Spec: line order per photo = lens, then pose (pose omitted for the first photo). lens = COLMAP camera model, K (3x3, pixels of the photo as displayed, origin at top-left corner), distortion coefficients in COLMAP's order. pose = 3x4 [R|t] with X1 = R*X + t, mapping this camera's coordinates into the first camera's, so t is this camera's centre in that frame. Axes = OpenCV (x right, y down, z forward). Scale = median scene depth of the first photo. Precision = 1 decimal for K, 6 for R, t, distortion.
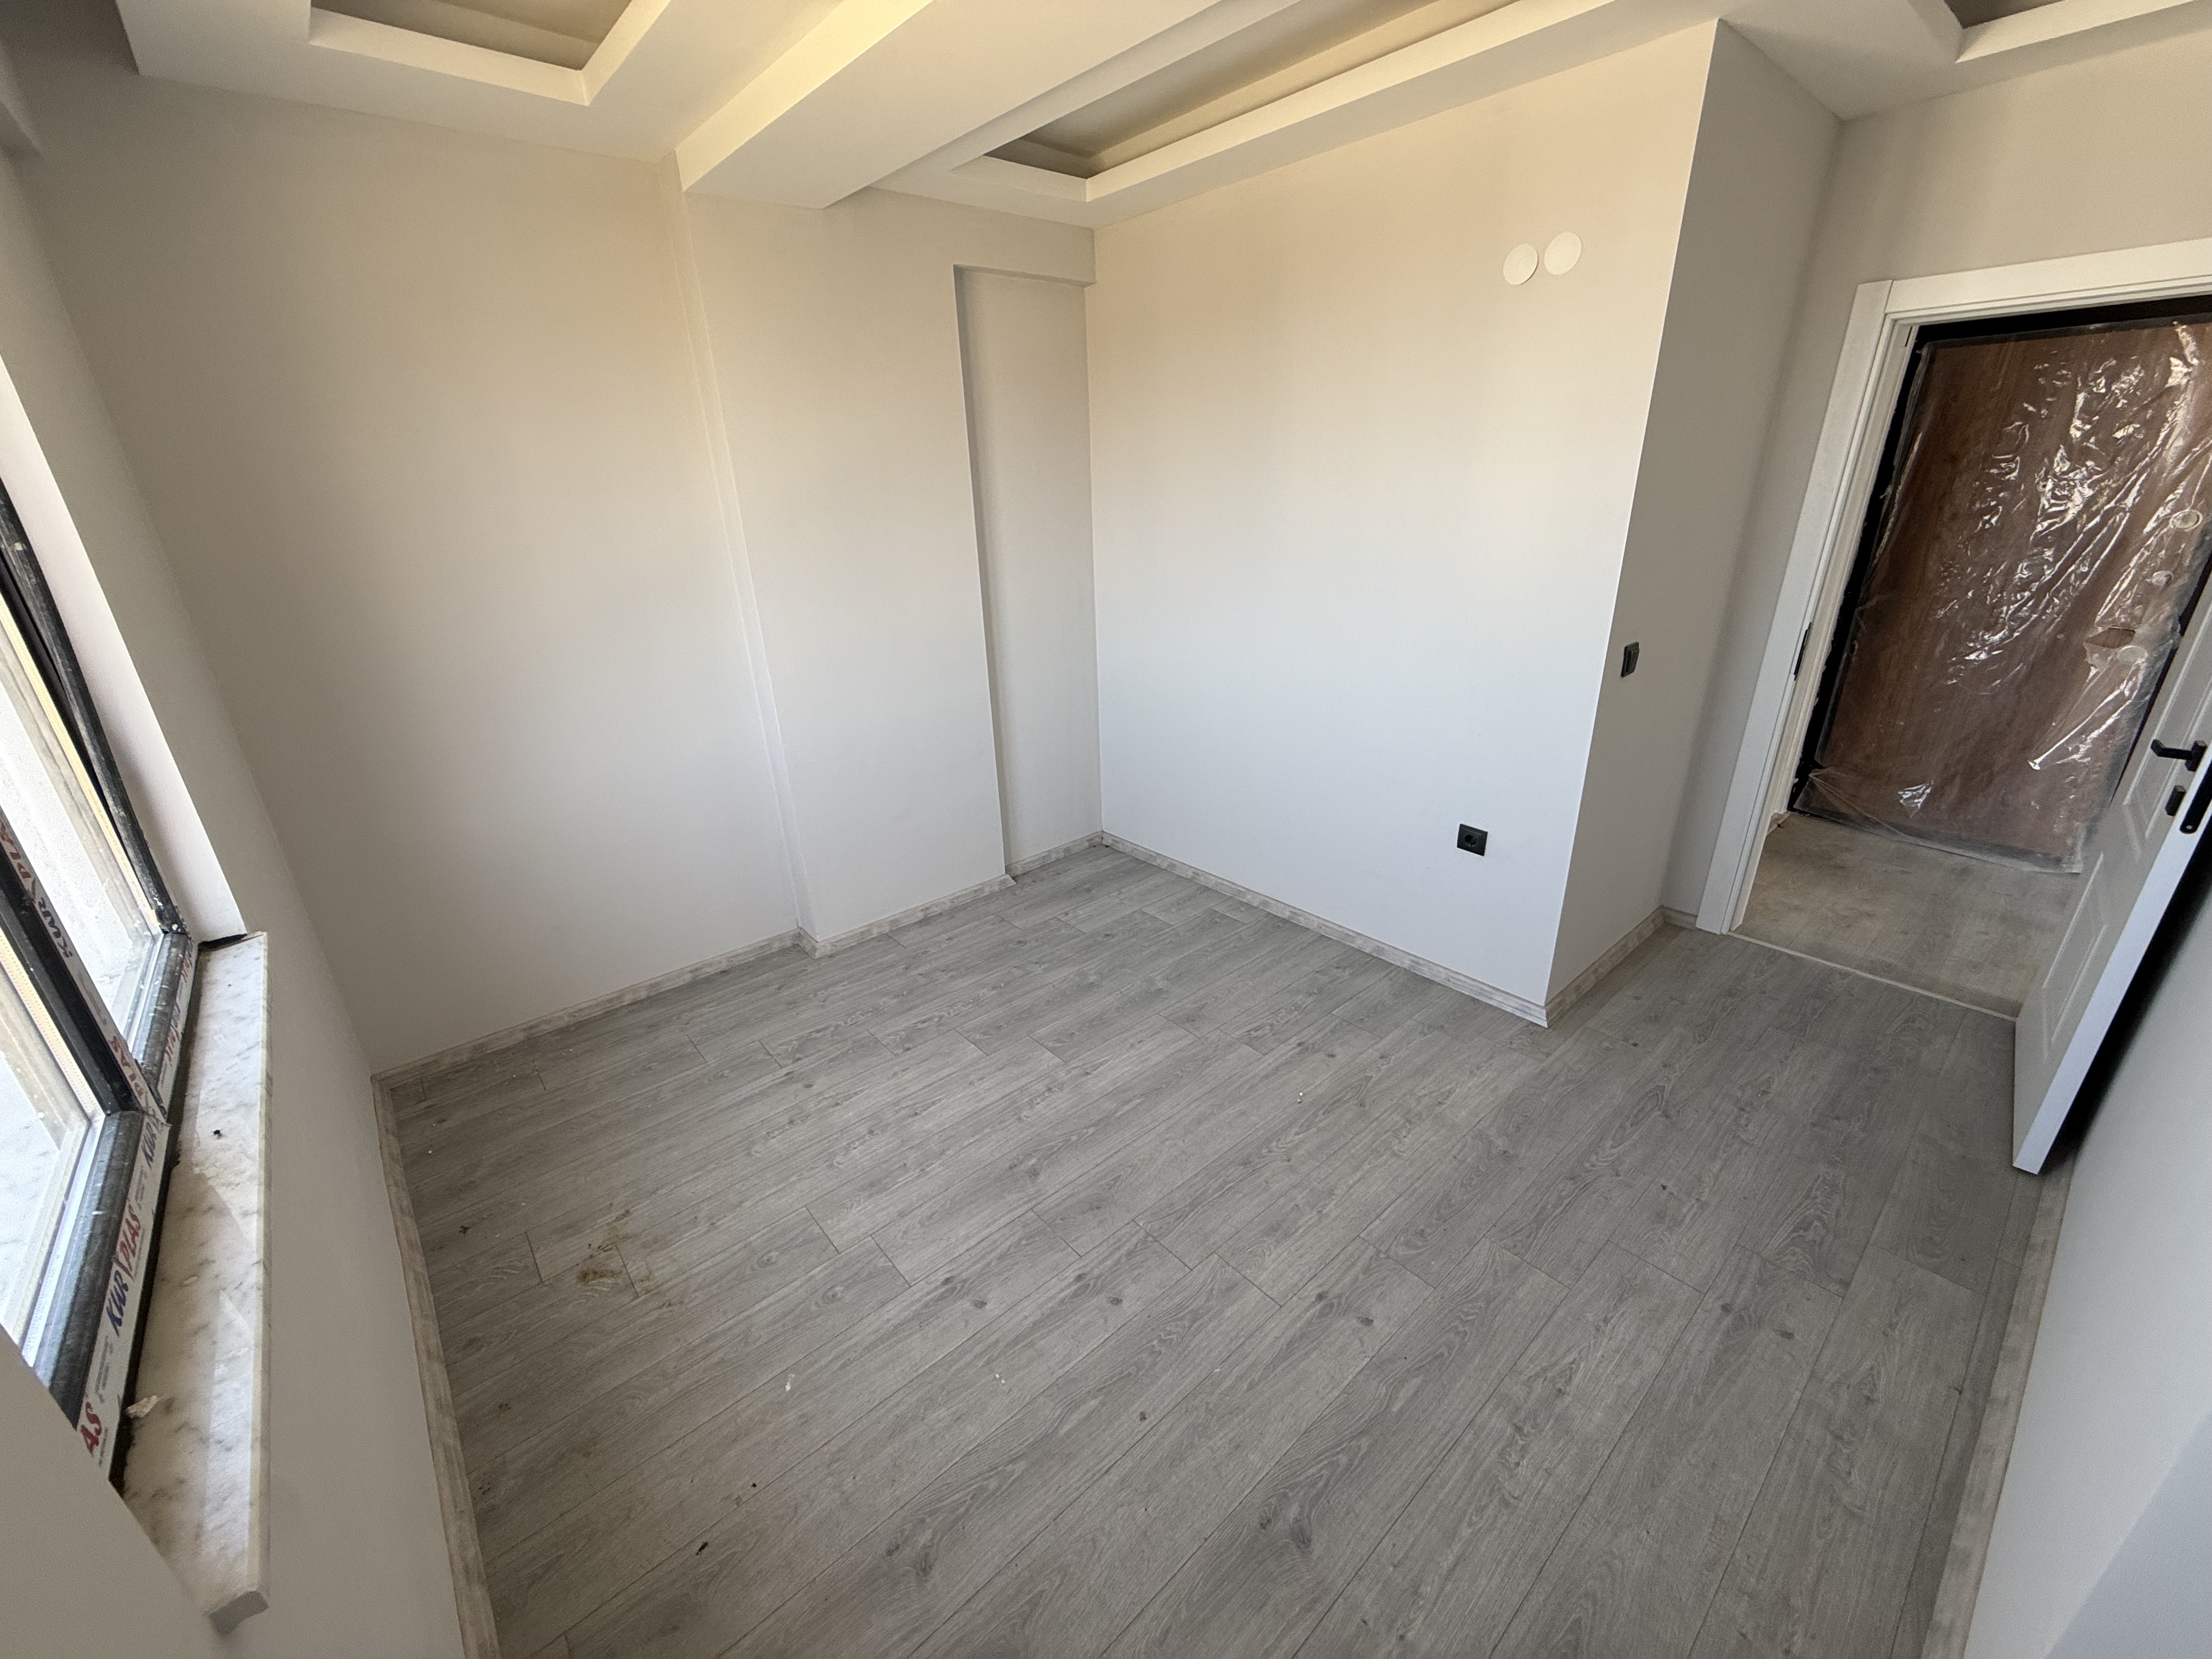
lens RADIAL K [[887.9, 0, 1102.7], [0, 887.9, 830.8], [0, 0, 1]] dist [0.000295, 0.000472]
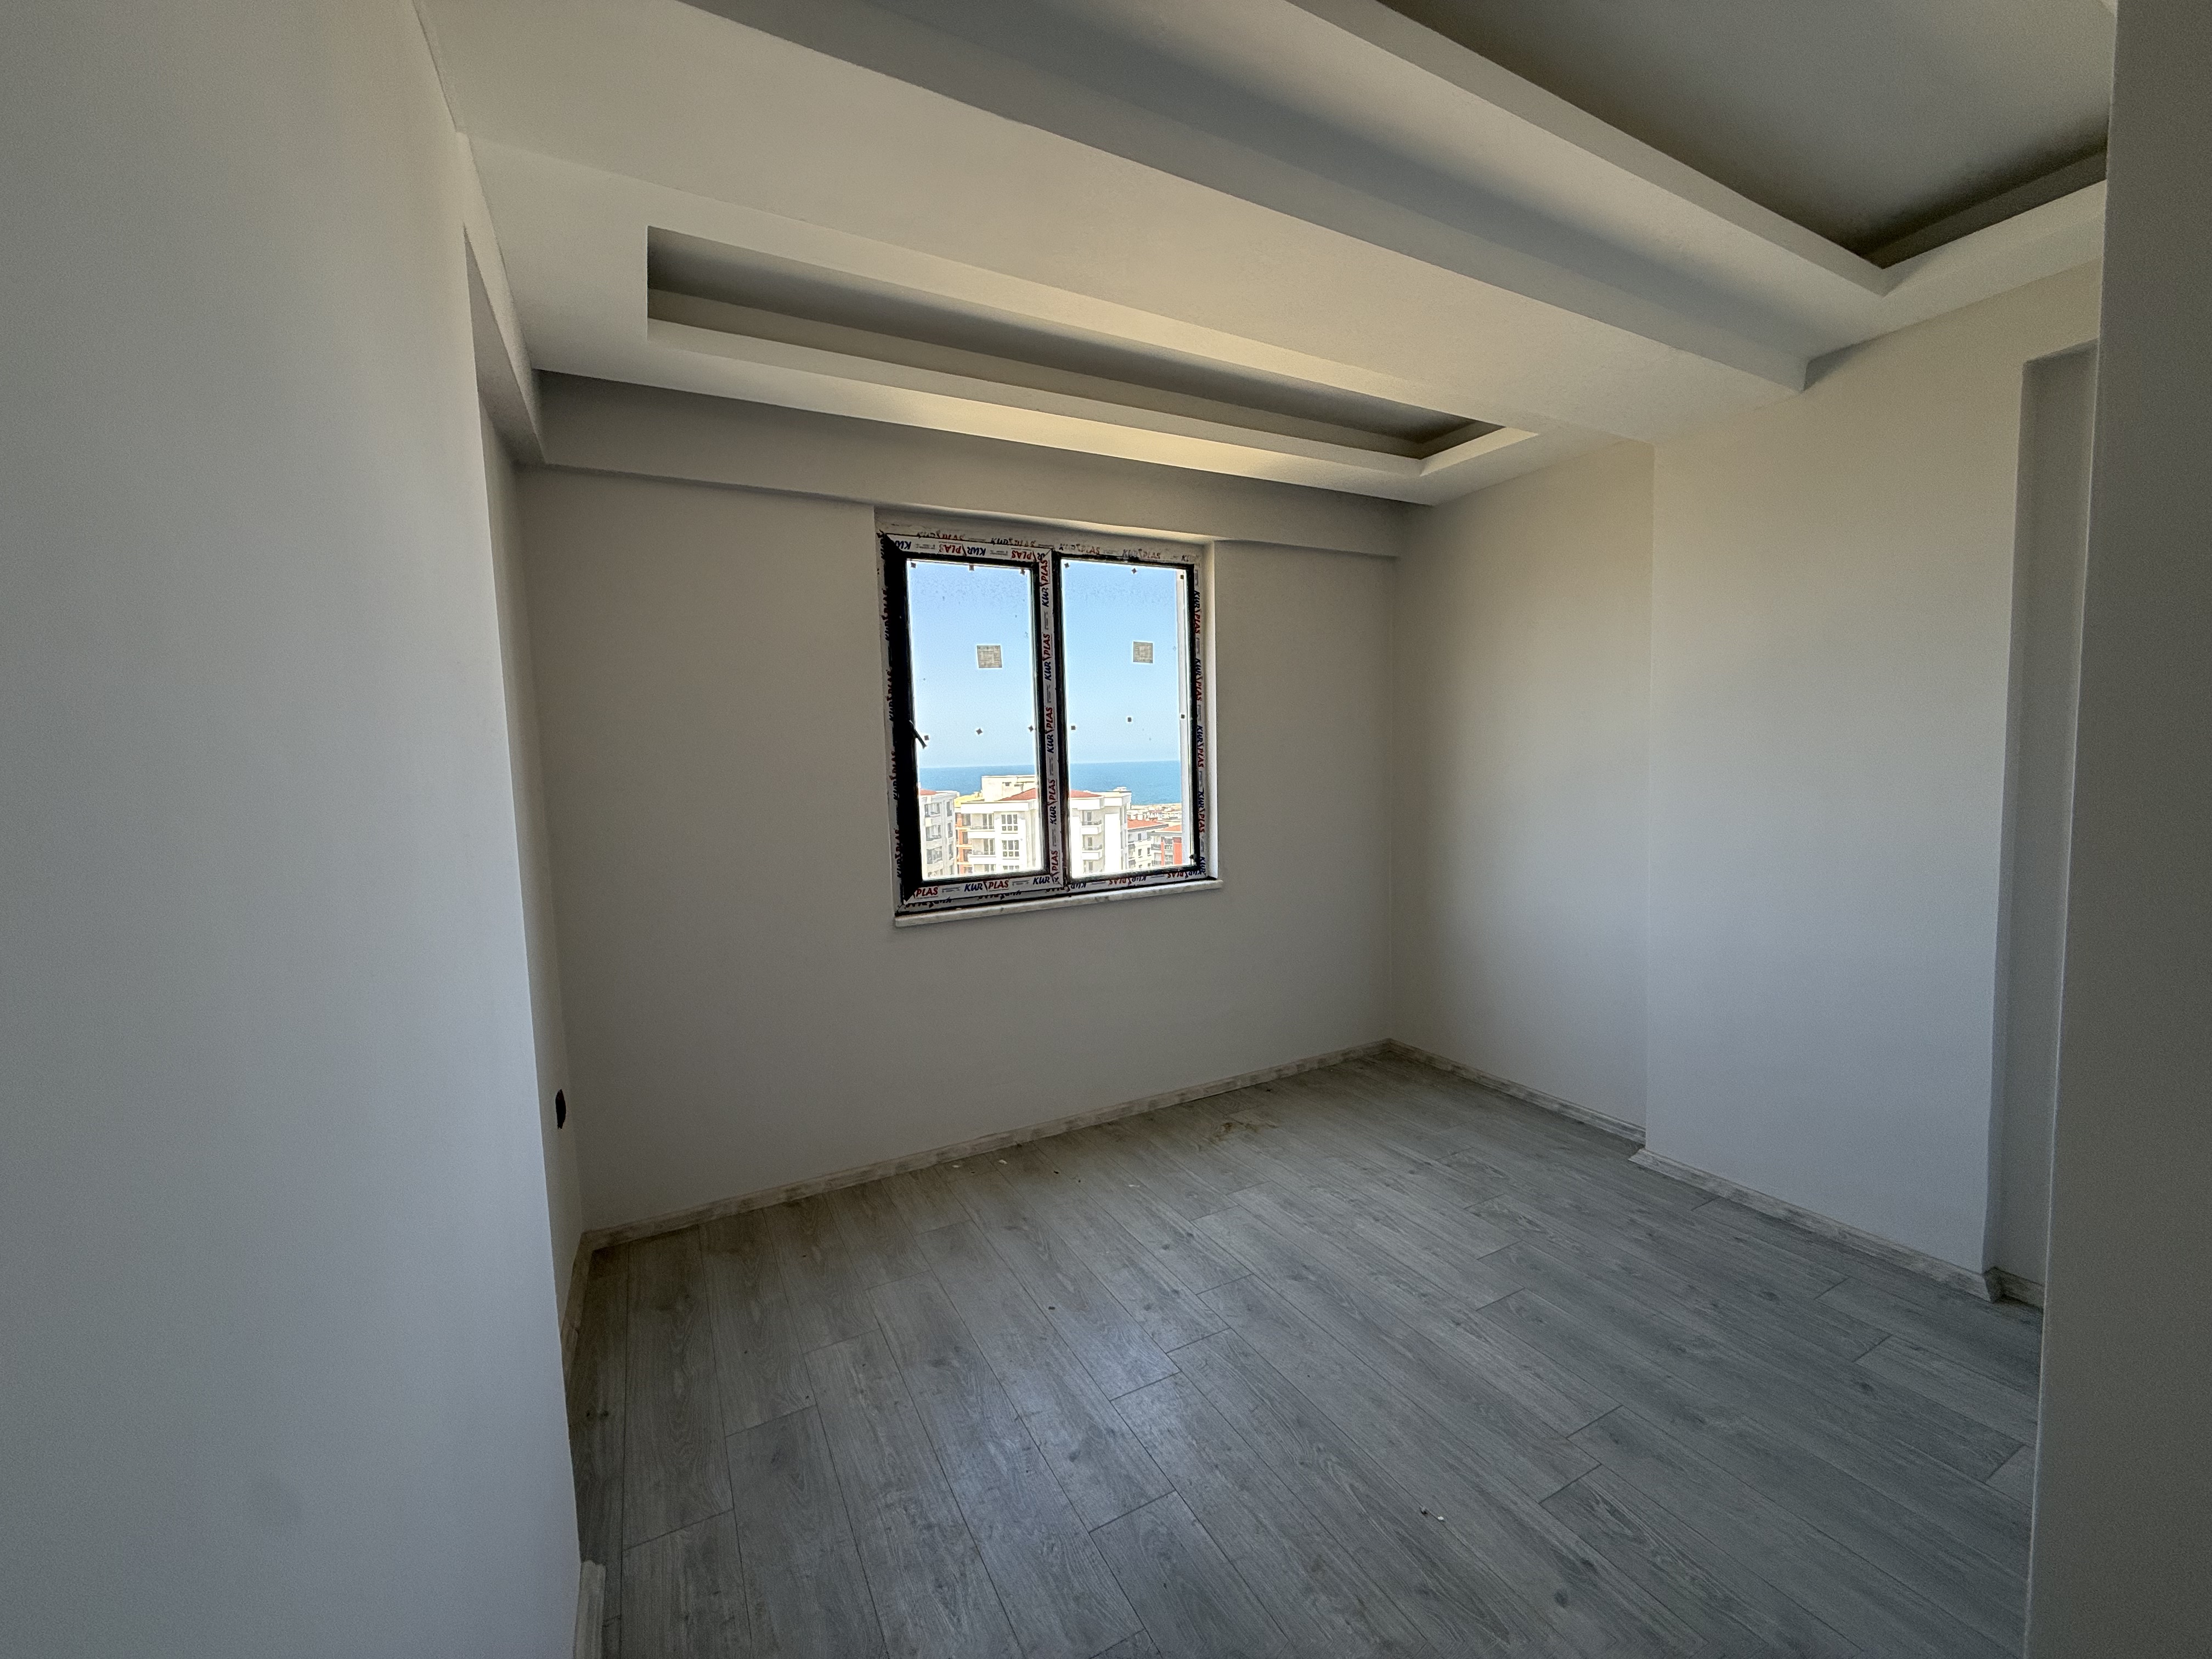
lens RADIAL K [[894.6, 0, 1176.3], [0, 894.6, 827.9], [0, 0, 1]] dist [-0.001562, -0.000125]
pose [[-0.174226, 0.112874, -0.978215, 0.918272], [-0.331401, 0.928738, 0.166190, -0.258004], [0.927264, 0.353136, -0.124404, 0.743317]]
